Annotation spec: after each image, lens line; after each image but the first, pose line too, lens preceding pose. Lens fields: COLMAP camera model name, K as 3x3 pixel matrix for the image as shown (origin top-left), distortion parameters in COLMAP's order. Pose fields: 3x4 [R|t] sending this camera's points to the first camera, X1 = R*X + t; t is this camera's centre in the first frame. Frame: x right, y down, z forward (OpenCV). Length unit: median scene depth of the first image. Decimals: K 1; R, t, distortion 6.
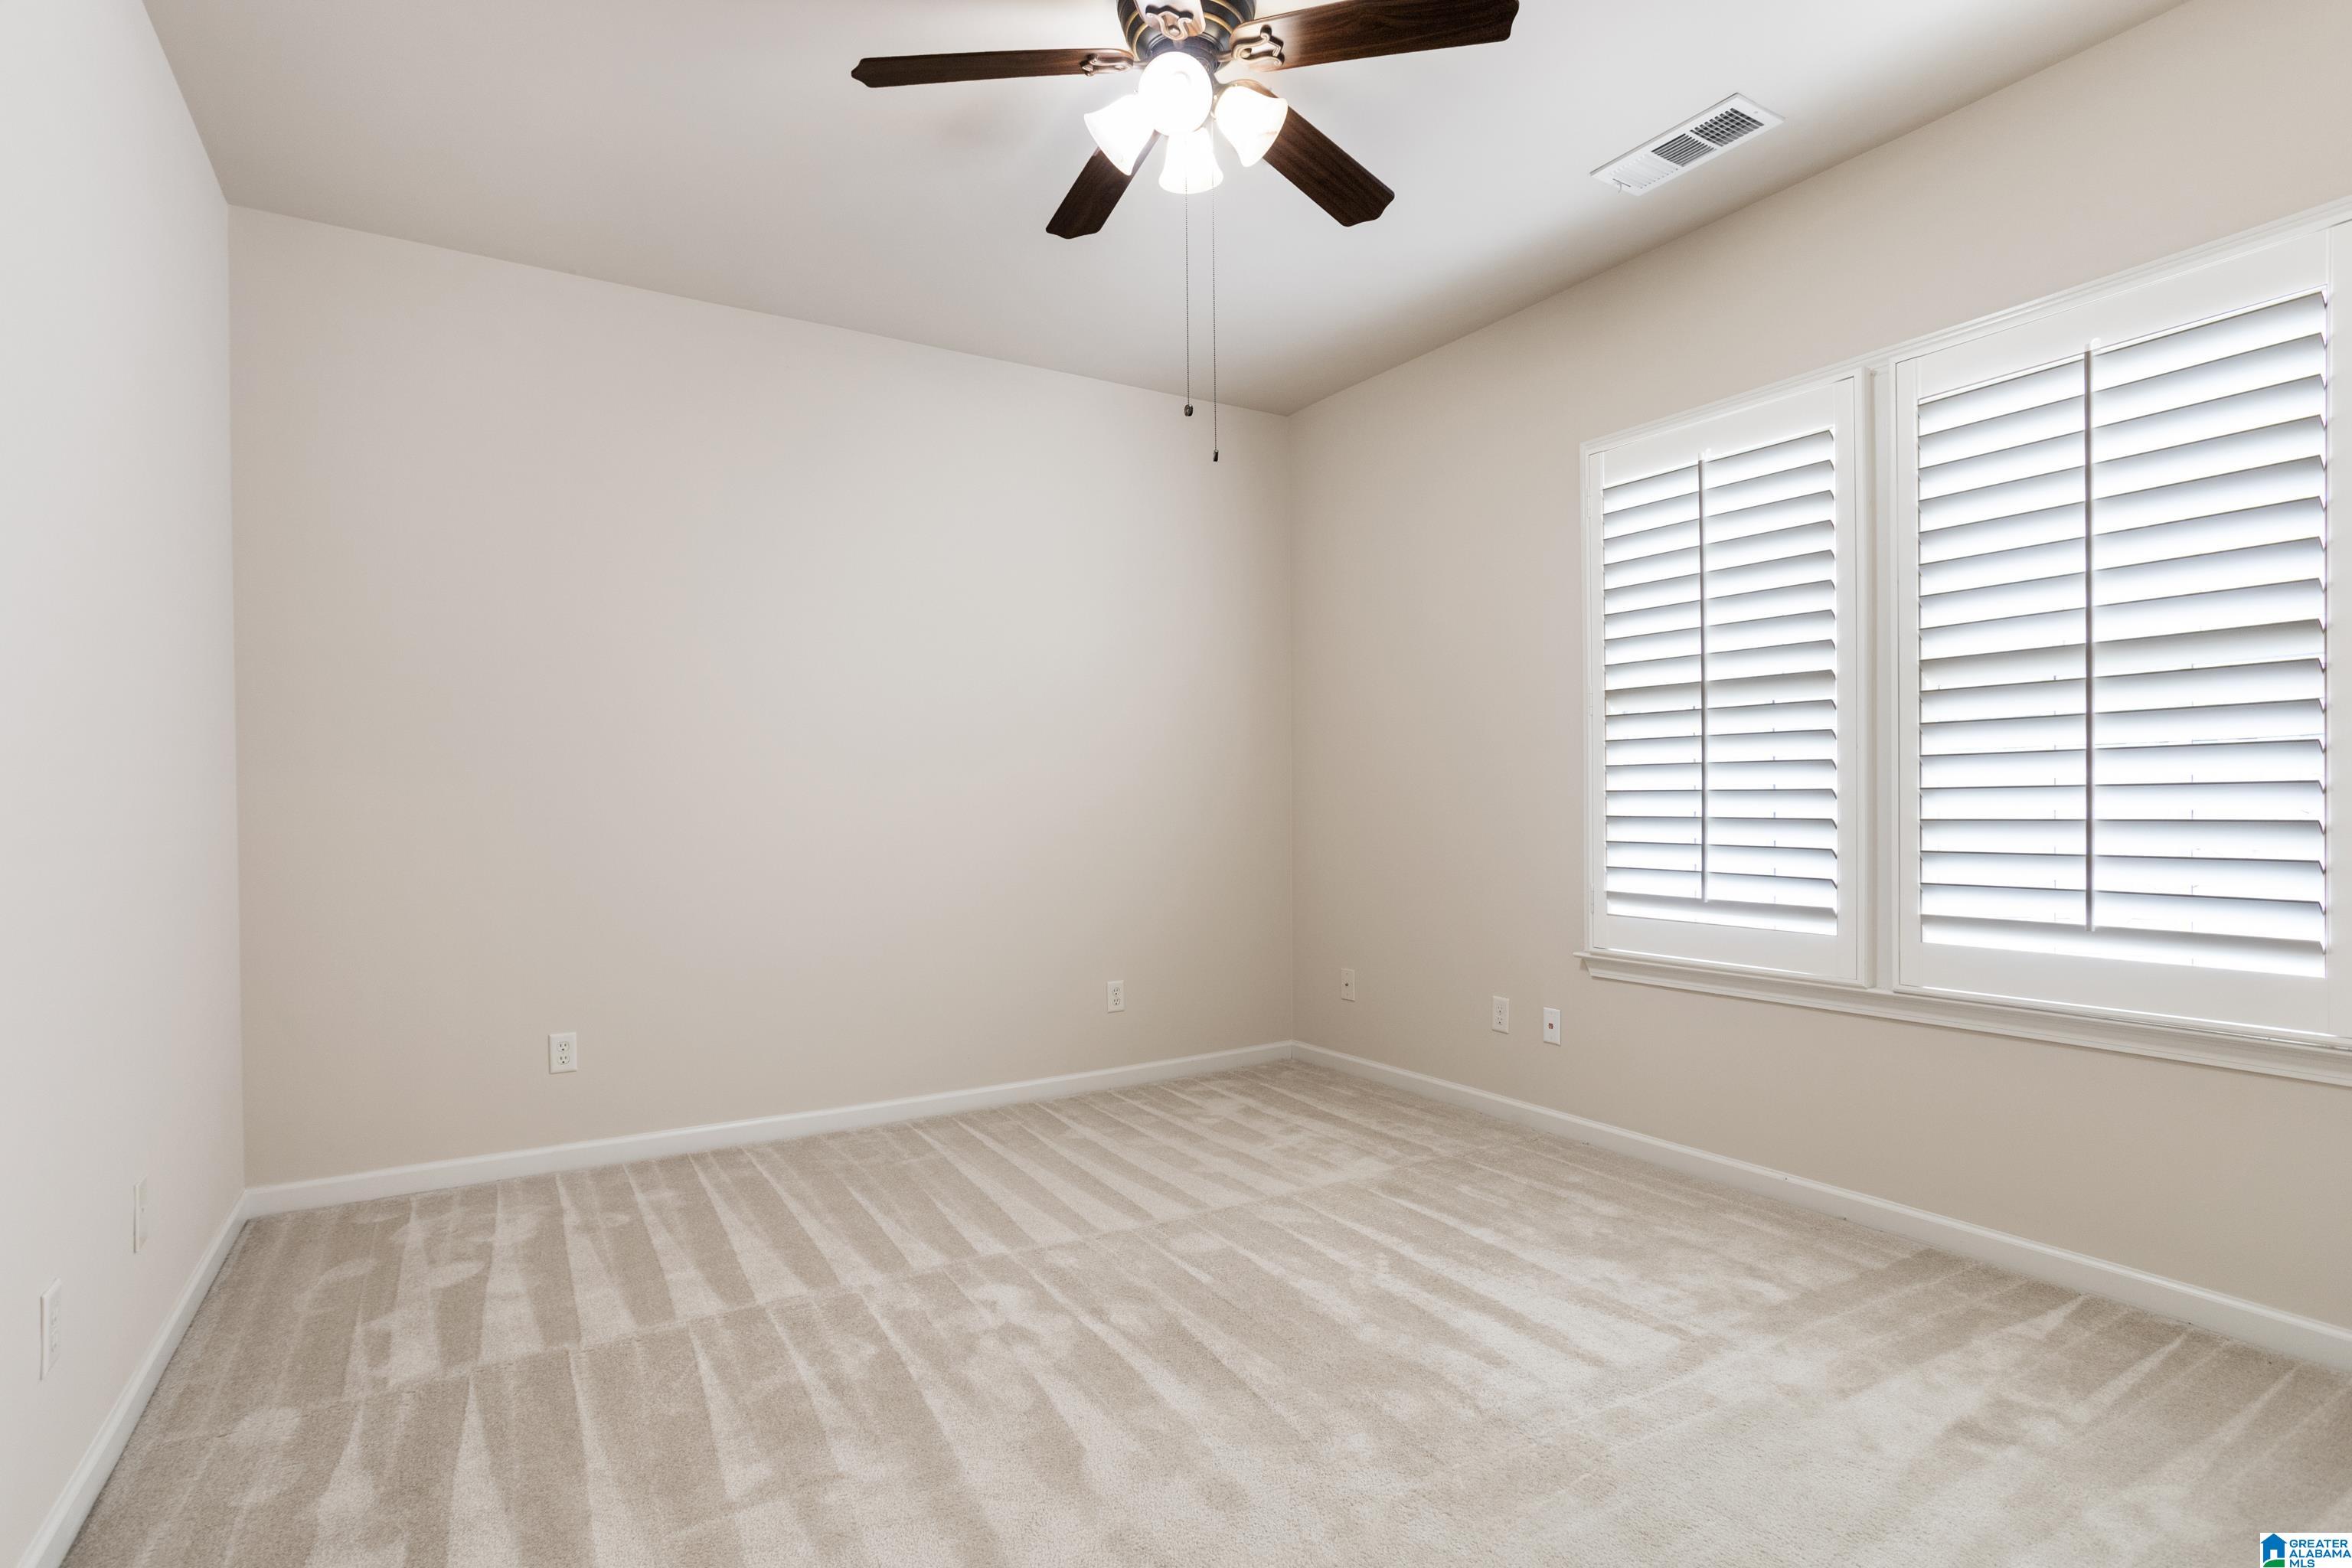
lens RADIAL K [[1143.9, 0, 1170.5], [0, 1143.9, 835.6], [0, 0, 1]] dist [0.000599, 0.000325]
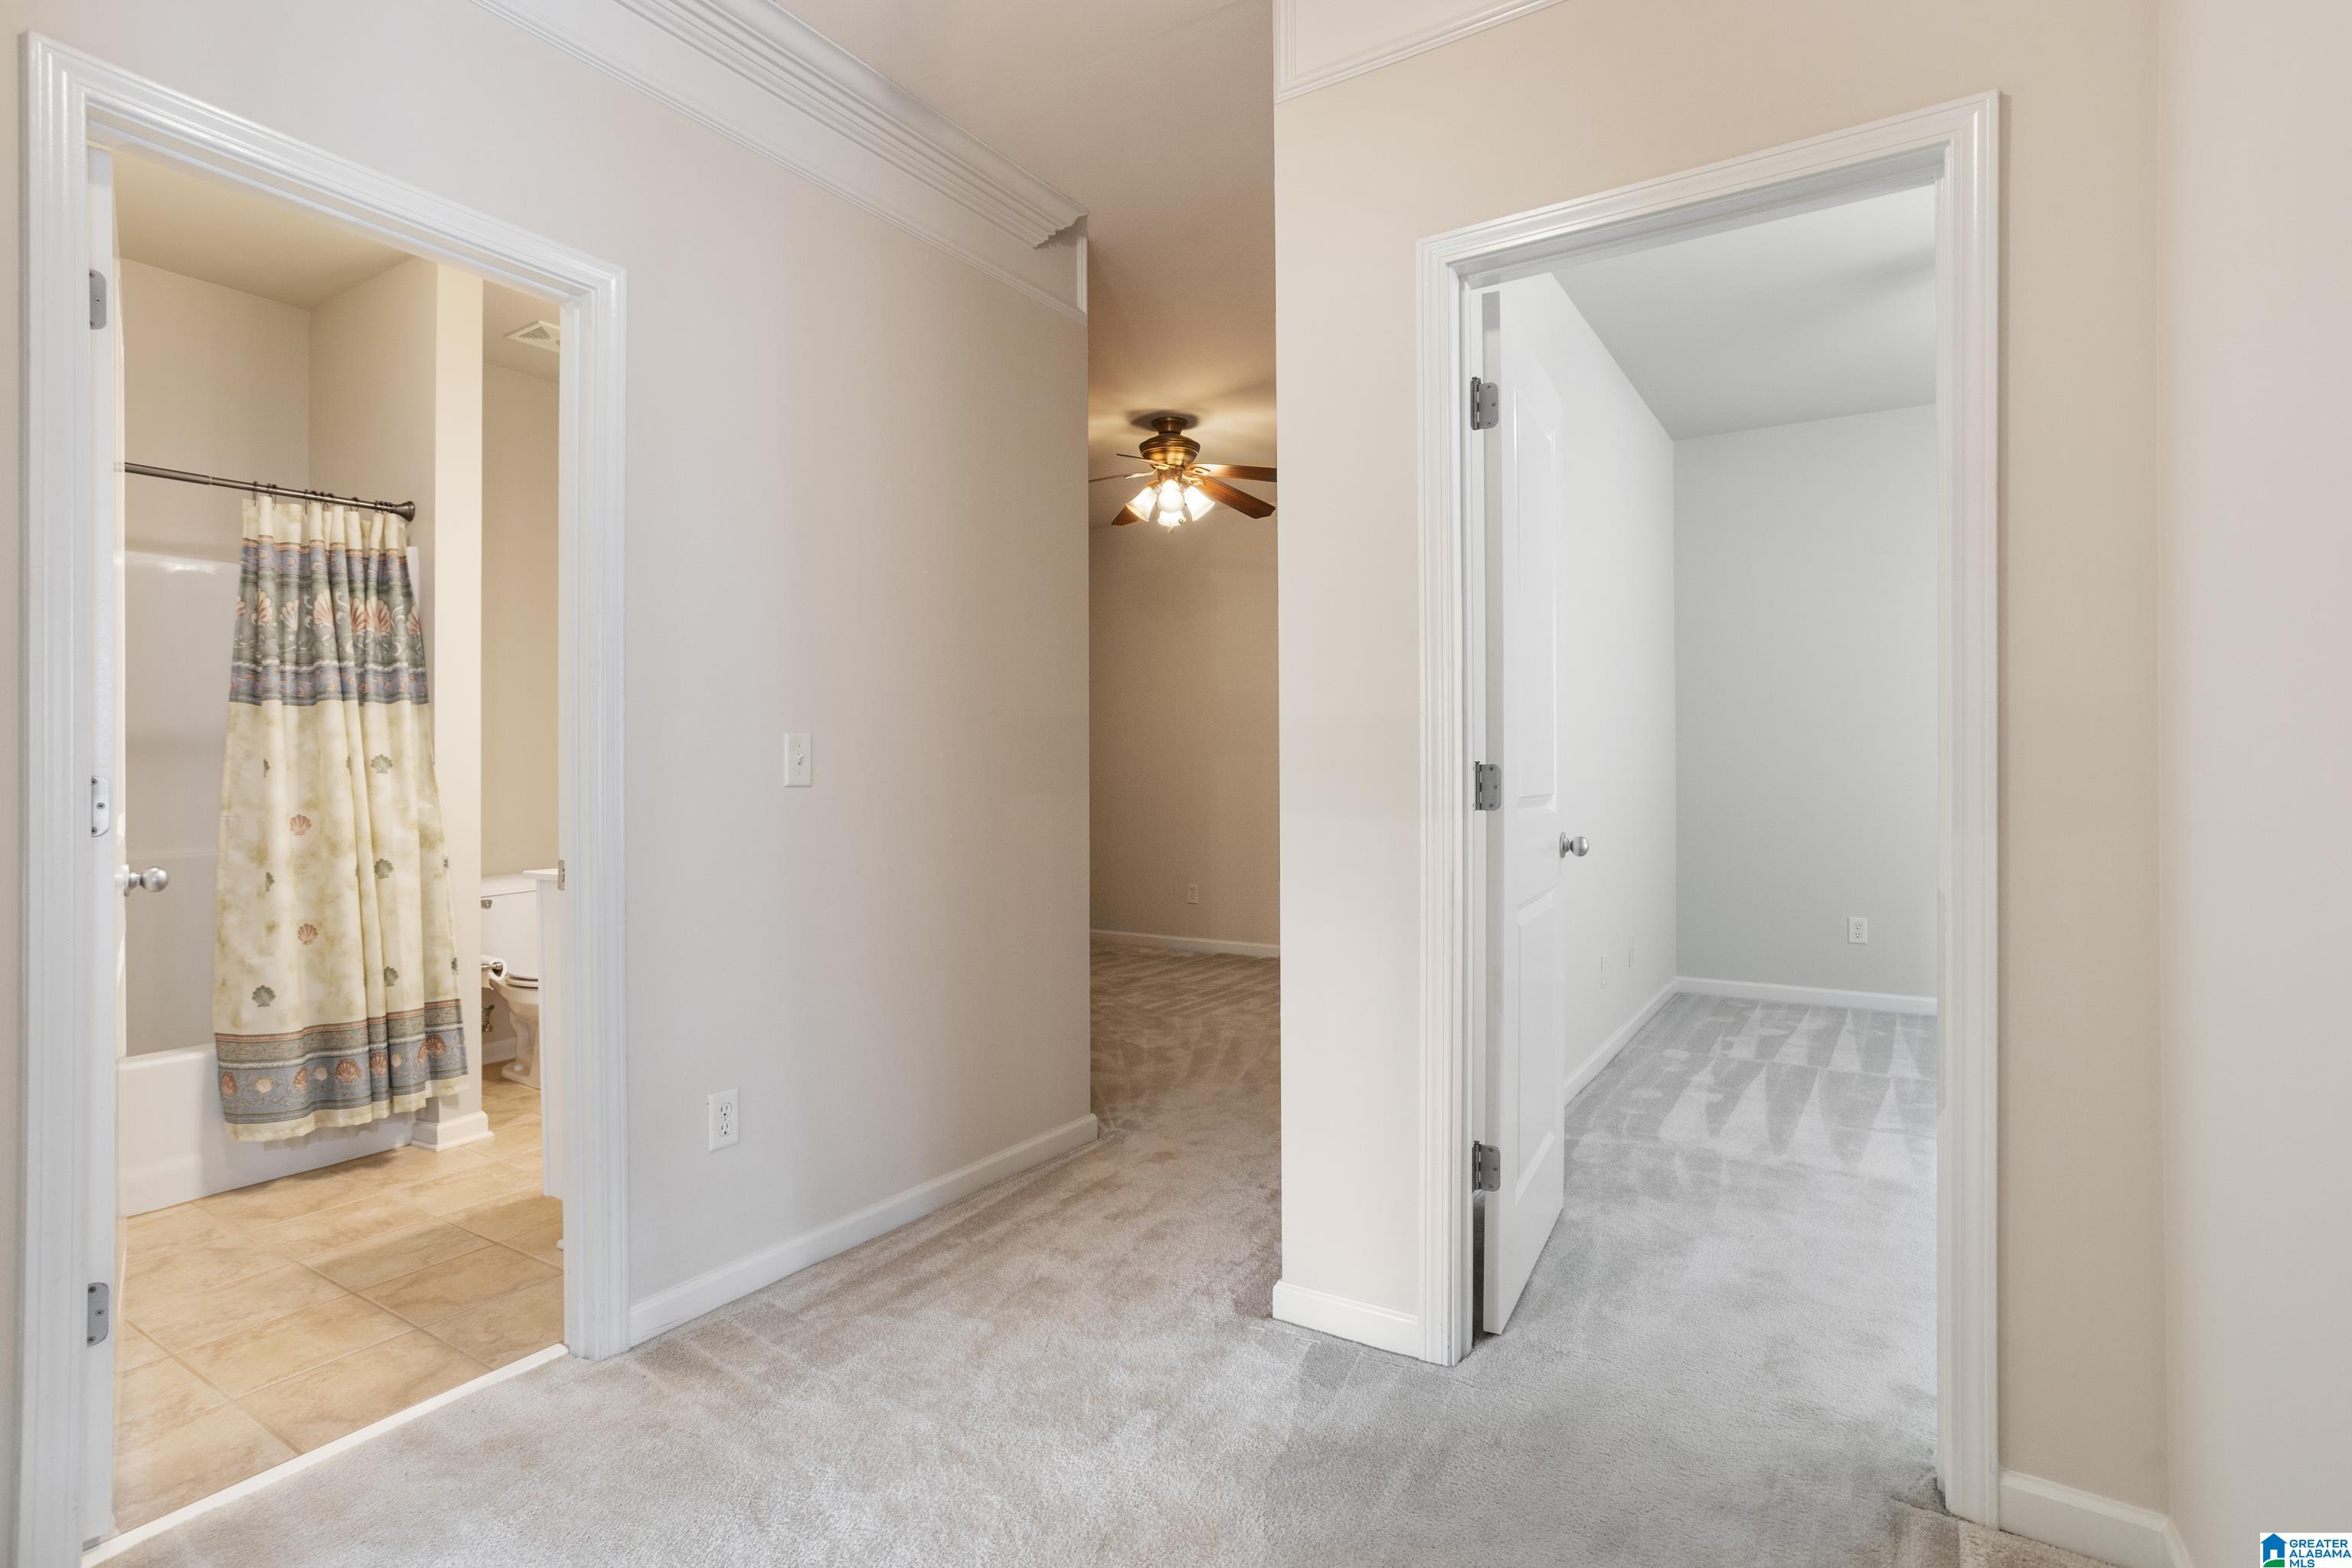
lens RADIAL K [[1143.9, 0, 1176.7], [0, 1143.9, 782.3], [0, 0, 1]] dist [0.000599, 0.000325]
pose [[0.444287, 0.005759, -0.895866, 0.600970], [-0.007439, 0.999969, 0.002739, -0.000433], [0.895853, 0.005448, 0.444316, -0.671731]]
